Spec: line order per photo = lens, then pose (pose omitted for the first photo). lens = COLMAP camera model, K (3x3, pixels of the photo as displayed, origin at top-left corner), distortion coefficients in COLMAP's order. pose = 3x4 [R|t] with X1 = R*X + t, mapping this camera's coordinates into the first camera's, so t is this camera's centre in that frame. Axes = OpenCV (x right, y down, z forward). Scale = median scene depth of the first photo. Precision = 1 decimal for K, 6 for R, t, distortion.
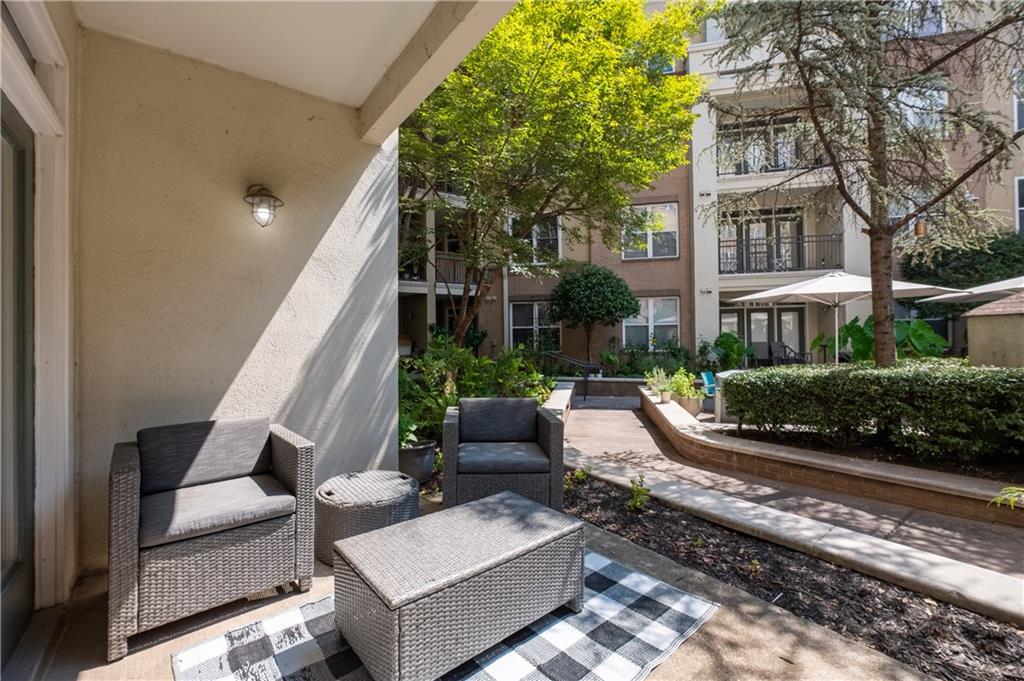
lens RADIAL K [[420.5, 0, 493.0], [0, 420.5, 335.0], [0, 0, 1]] dist [0.000813, 0.000356]
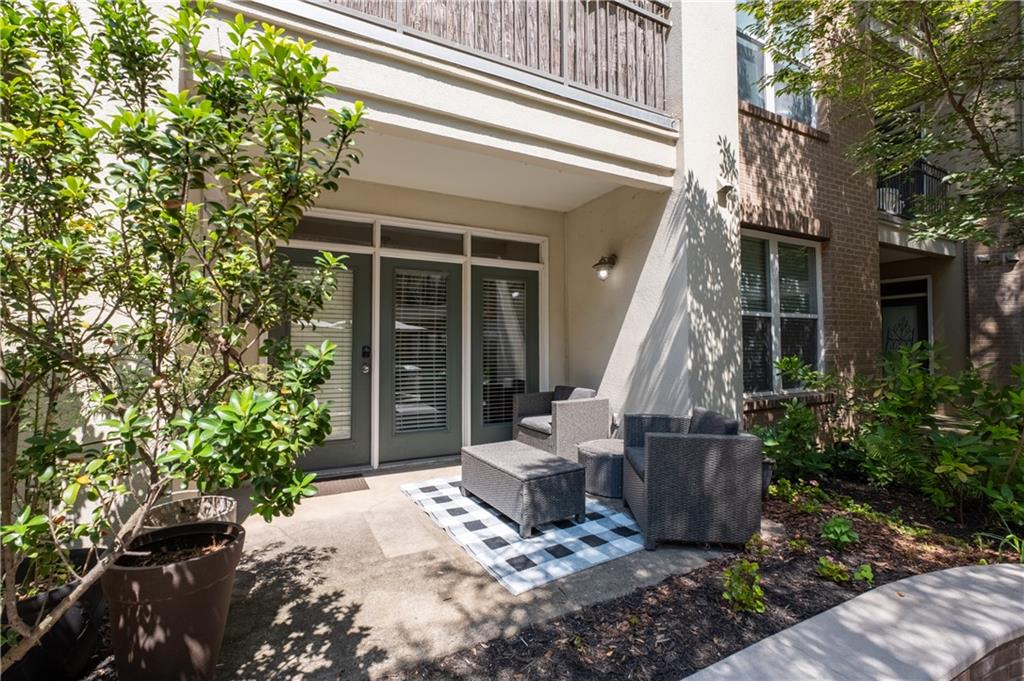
lens RADIAL K [[423.1, 0, 500.7], [0, 423.1, 340.2], [0, 0, 1]] dist [-0.001299, 0.000334]
pose [[-0.164725, -0.013056, -0.986253, 1.390579], [0.020026, 0.999662, -0.016579, 0.001626], [0.986136, -0.022481, -0.164407, 0.969349]]
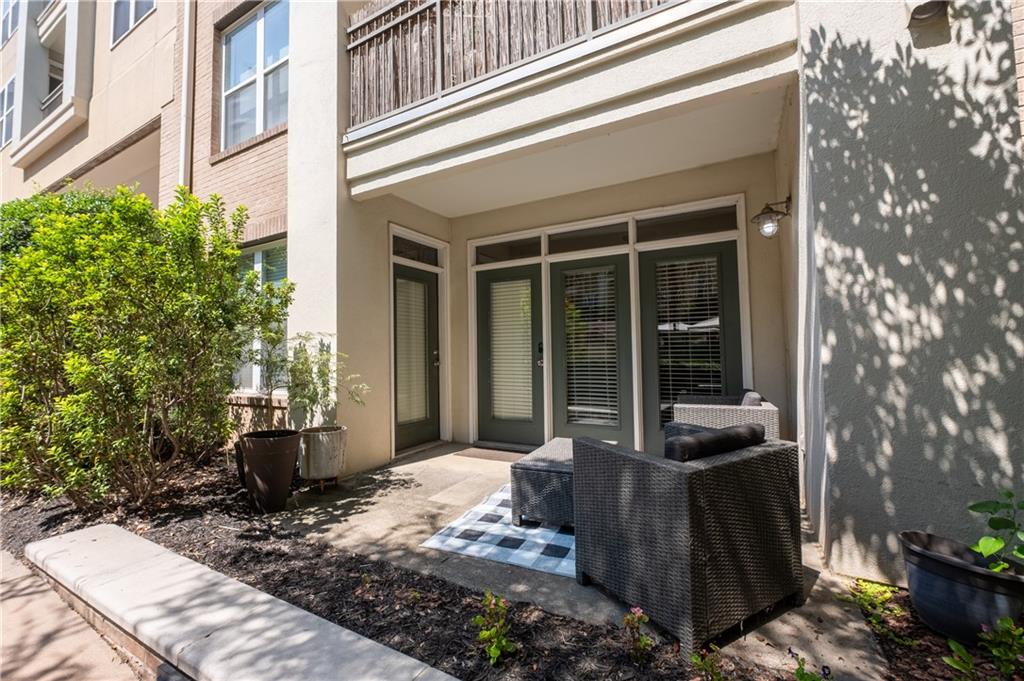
lens RADIAL K [[420.5, 0, 493.0], [0, 420.5, 335.0], [0, 0, 1]] dist [0.000813, 0.000356]
pose [[-0.909235, 0.006778, -0.416227, 0.737798], [0.034759, 0.997612, -0.059685, 0.066599], [0.414829, -0.068736, -0.907300, 1.969818]]
